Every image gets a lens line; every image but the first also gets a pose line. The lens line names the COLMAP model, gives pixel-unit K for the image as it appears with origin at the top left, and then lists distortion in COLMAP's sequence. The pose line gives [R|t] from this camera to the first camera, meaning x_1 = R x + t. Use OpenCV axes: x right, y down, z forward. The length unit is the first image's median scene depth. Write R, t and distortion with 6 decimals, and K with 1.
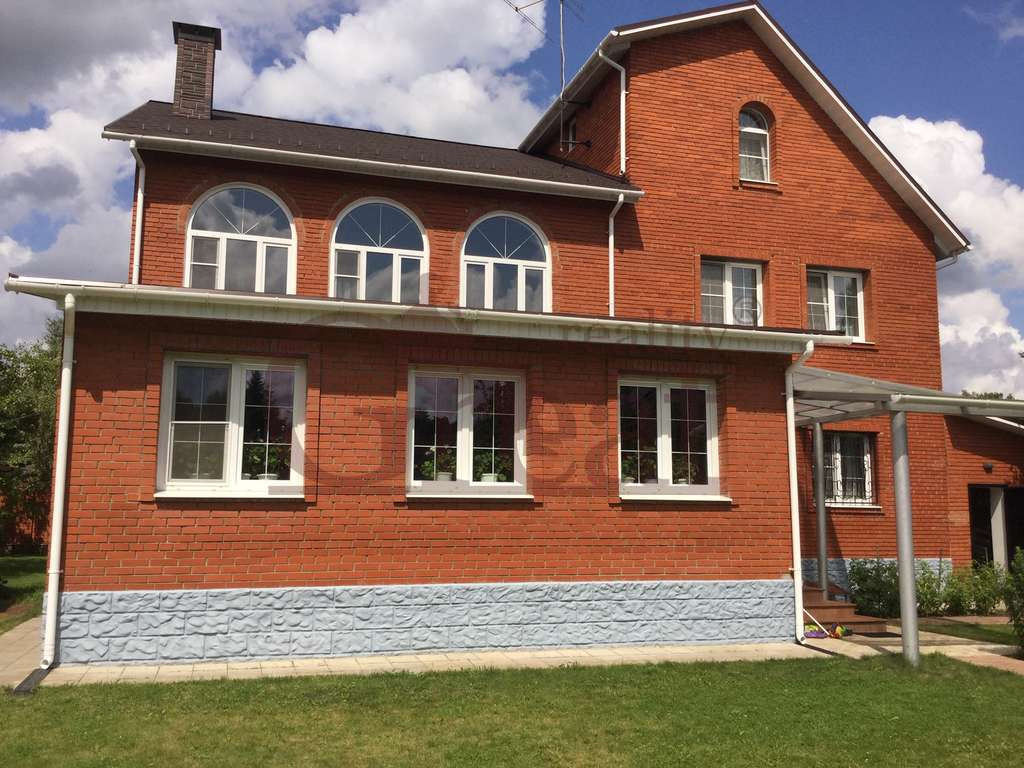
lens RADIAL K [[923.4, 0, 511.4], [0, 923.4, 386.2], [0, 0, 1]] dist [0.098193, -0.149447]
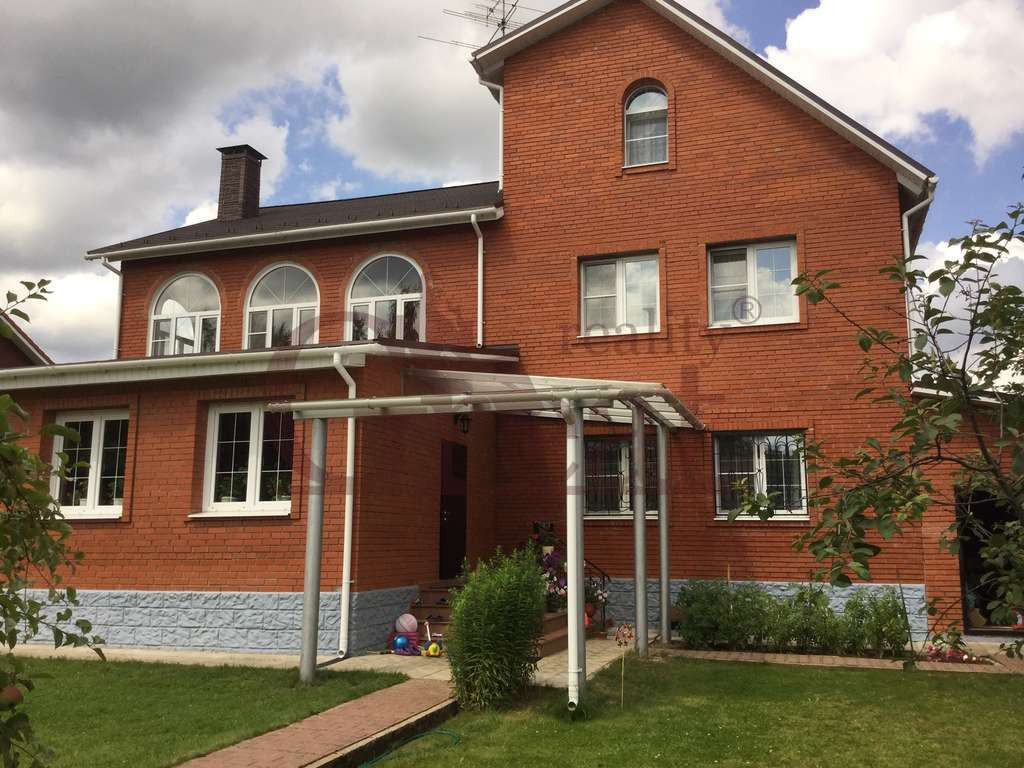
lens RADIAL K [[923.4, 0, 507.7], [0, 923.4, 382.5], [0, 0, 1]] dist [0.098193, -0.149447]
pose [[0.822761, -0.102874, -0.559000, 1.009526], [0.084731, 0.994694, -0.058346, 0.054825], [0.562036, 0.000640, 0.827113, 0.267924]]
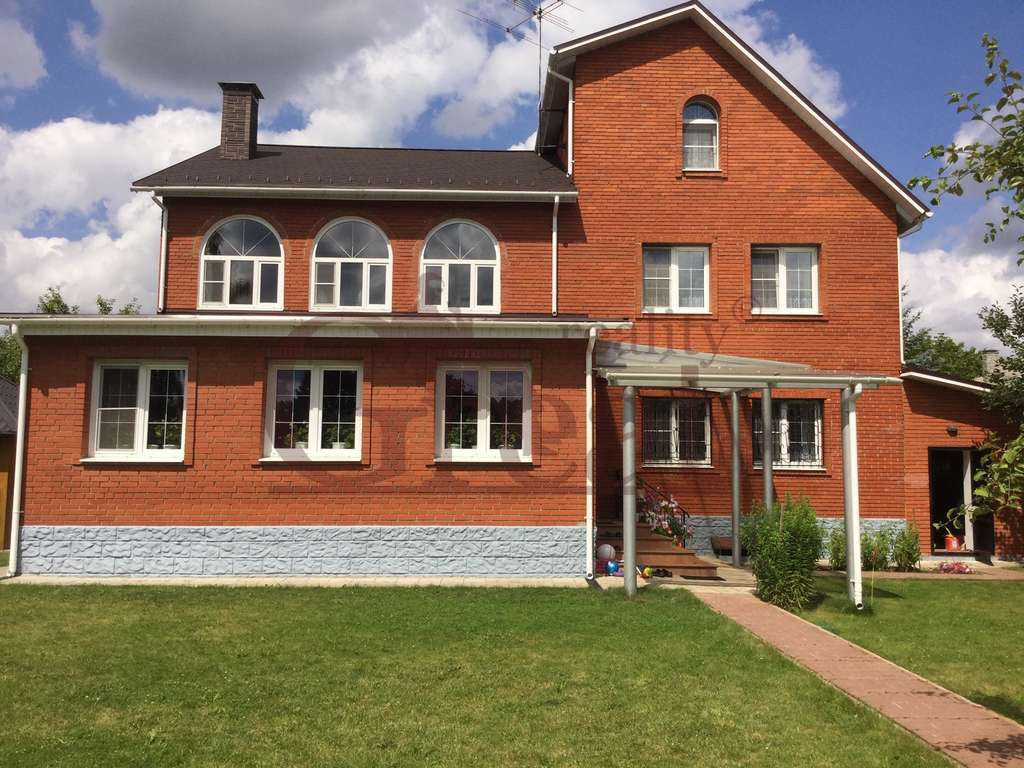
lens RADIAL K [[923.4, 0, 512.3], [0, 923.4, 386.3], [0, 0, 1]] dist [0.098193, -0.149447]
pose [[0.964086, -0.028299, -0.264077, 0.520565], [0.036488, 0.998992, 0.026156, -0.008363], [0.263071, -0.034852, 0.964147, -0.168739]]
